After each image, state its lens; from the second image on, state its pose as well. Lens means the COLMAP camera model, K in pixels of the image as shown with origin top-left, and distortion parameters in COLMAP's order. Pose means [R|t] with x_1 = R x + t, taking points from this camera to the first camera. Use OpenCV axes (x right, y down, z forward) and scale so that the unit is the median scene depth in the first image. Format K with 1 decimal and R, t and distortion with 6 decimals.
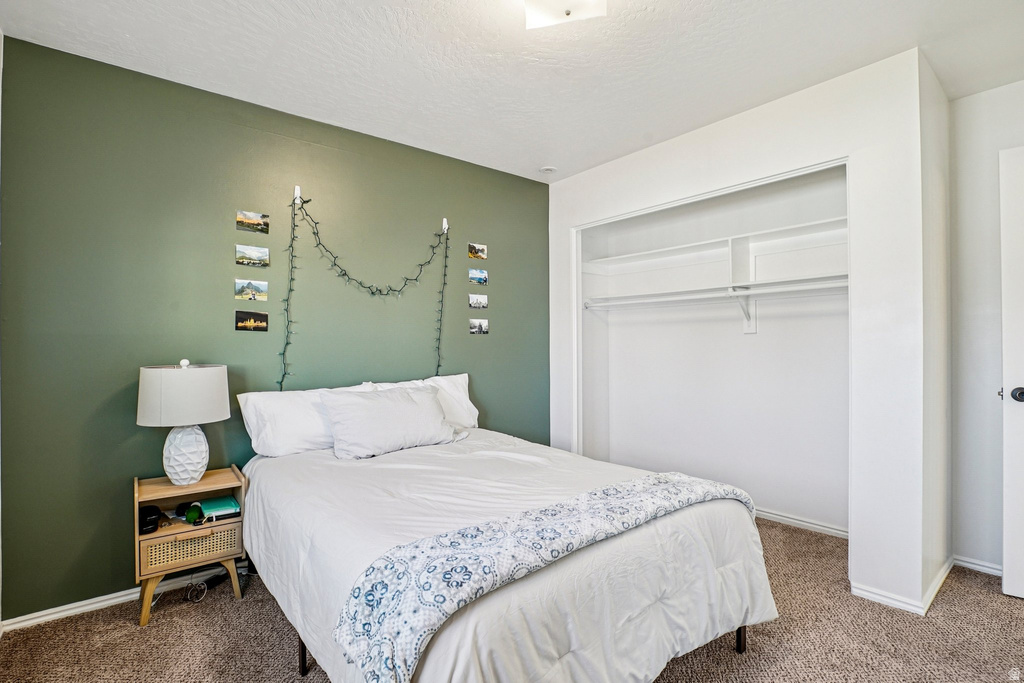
lens RADIAL K [[488.6, 0, 516.7], [0, 488.6, 341.6], [0, 0, 1]] dist [-0.043888, 0.000197]
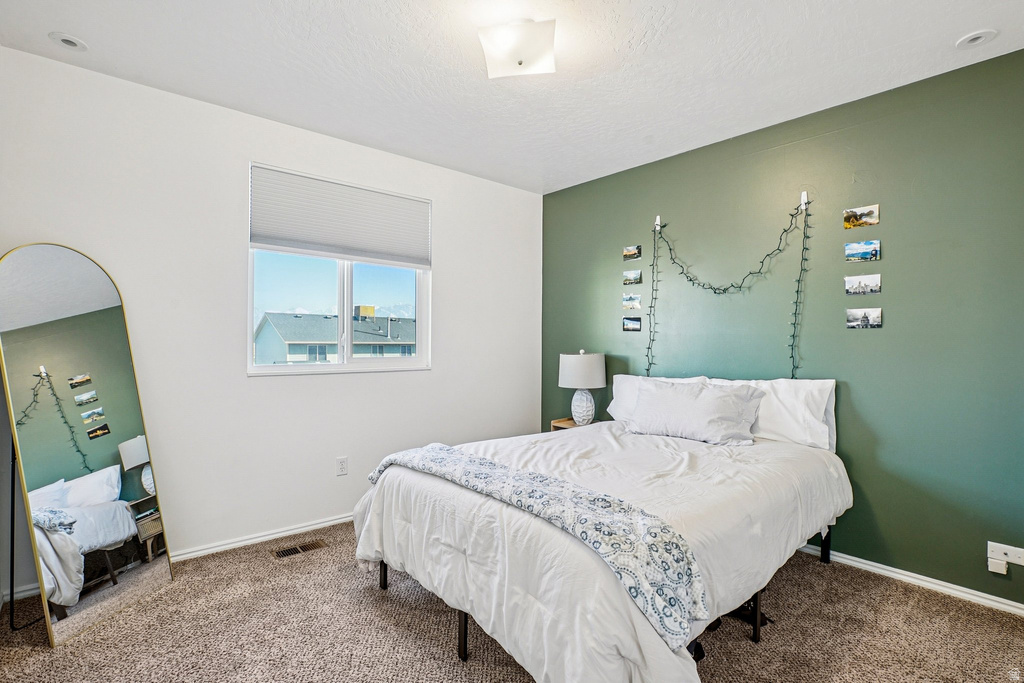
lens RADIAL K [[488.6, 0, 516.7], [0, 488.6, 341.6], [0, 0, 1]] dist [-0.043888, 0.000197]
pose [[0.032023, 0.004357, -0.999478, 0.689604], [-0.000988, 0.999990, 0.004328, 0.001612], [0.999487, 0.000849, 0.032027, 0.500948]]
